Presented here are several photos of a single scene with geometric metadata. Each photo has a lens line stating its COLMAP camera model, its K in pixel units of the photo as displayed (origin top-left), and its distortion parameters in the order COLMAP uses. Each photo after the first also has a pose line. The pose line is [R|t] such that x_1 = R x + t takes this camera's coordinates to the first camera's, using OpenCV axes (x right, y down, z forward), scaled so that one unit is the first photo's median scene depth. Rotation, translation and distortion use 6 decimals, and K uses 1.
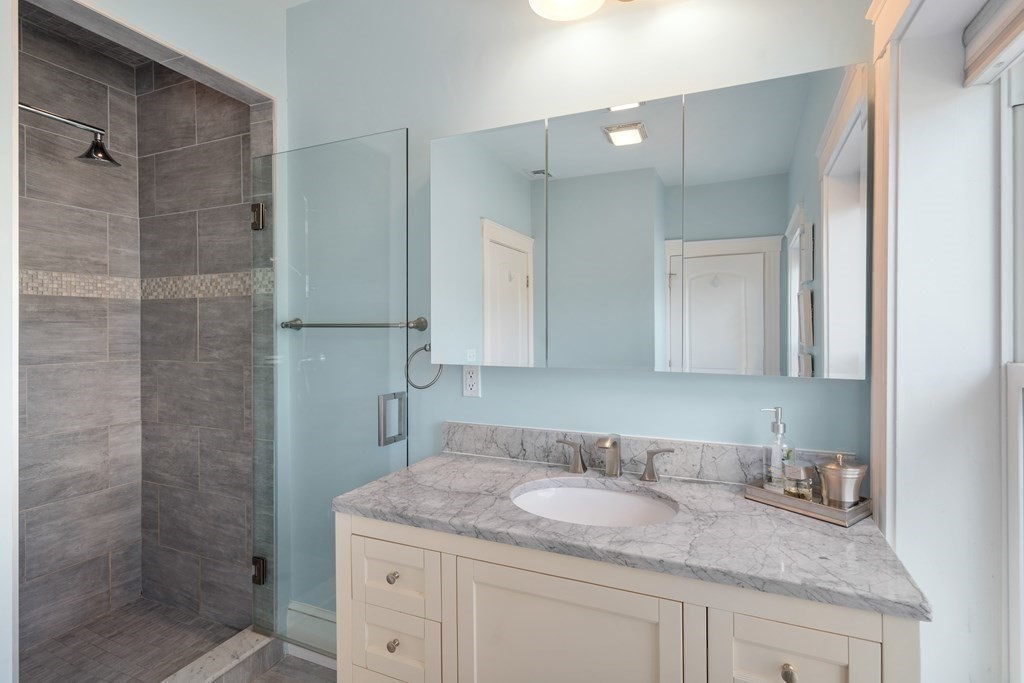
lens RADIAL K [[490.3, 0, 515.1], [0, 490.3, 331.9], [0, 0, 1]] dist [0.003043, 0.002496]
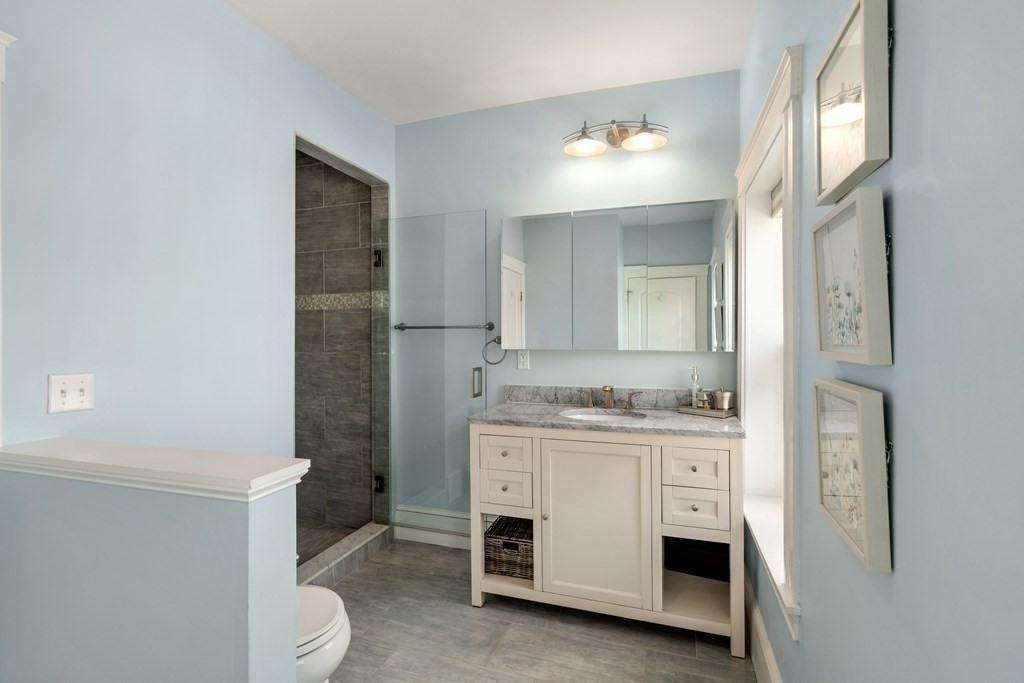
lens RADIAL K [[466.3, 0, 509.2], [0, 466.3, 340.0], [0, 0, 1]] dist [-0.003073, 0.001095]
pose [[0.997108, -0.002809, 0.075940, -0.238120], [0.002749, 0.999996, 0.000887, 0.028079], [-0.075942, -0.000676, 0.997112, -0.551268]]
